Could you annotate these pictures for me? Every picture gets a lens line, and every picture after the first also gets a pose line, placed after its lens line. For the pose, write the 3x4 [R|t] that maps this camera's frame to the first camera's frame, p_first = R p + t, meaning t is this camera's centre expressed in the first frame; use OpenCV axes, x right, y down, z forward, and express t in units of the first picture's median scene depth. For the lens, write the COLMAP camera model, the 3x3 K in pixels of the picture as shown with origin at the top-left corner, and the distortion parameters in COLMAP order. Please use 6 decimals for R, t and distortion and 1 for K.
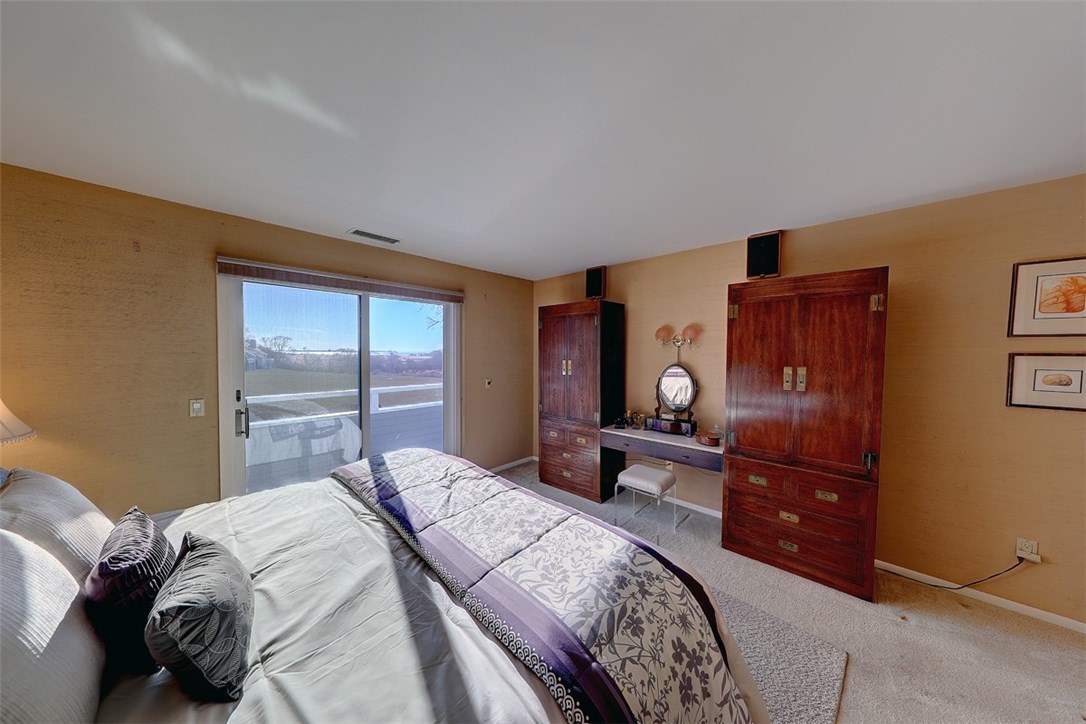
lens RADIAL K [[331.1, 0, 545.2], [0, 331.1, 367.1], [0, 0, 1]] dist [0.002574, -0.000795]
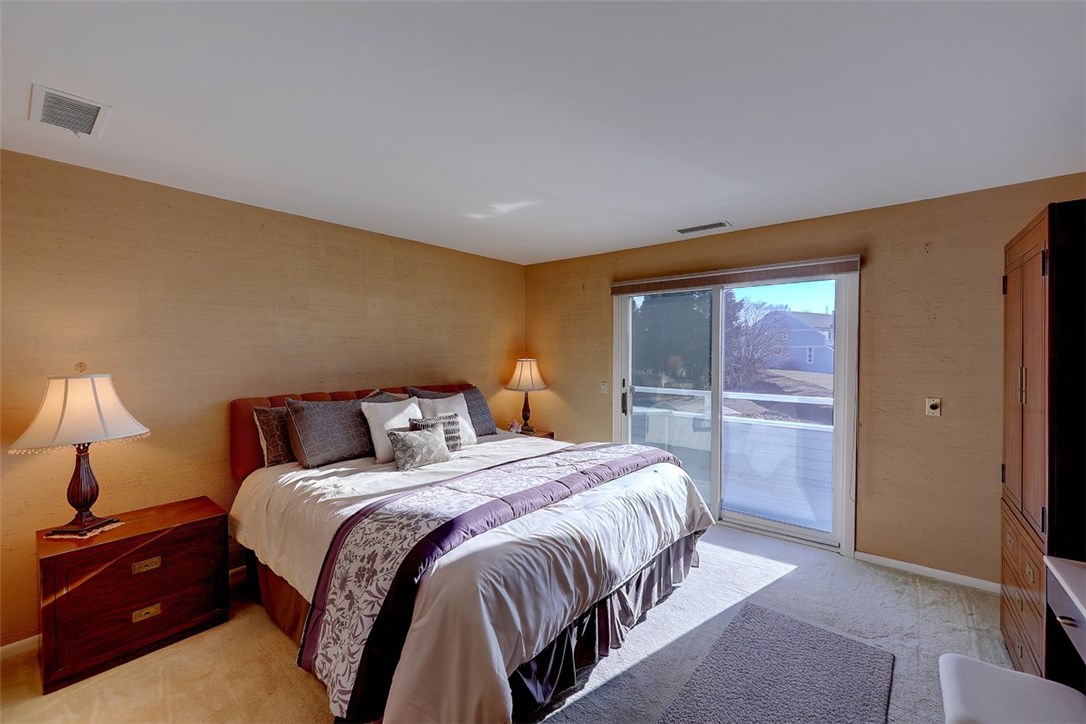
lens RADIAL K [[438.9, 0, 545.0], [0, 438.9, 355.6], [0, 0, 1]] dist [-0.000112, -0.000120]
pose [[0.079000, 0.005111, -0.996862, 1.770509], [-0.040595, 0.999174, 0.001906, -0.032906], [0.996048, 0.040317, 0.079142, 1.182217]]
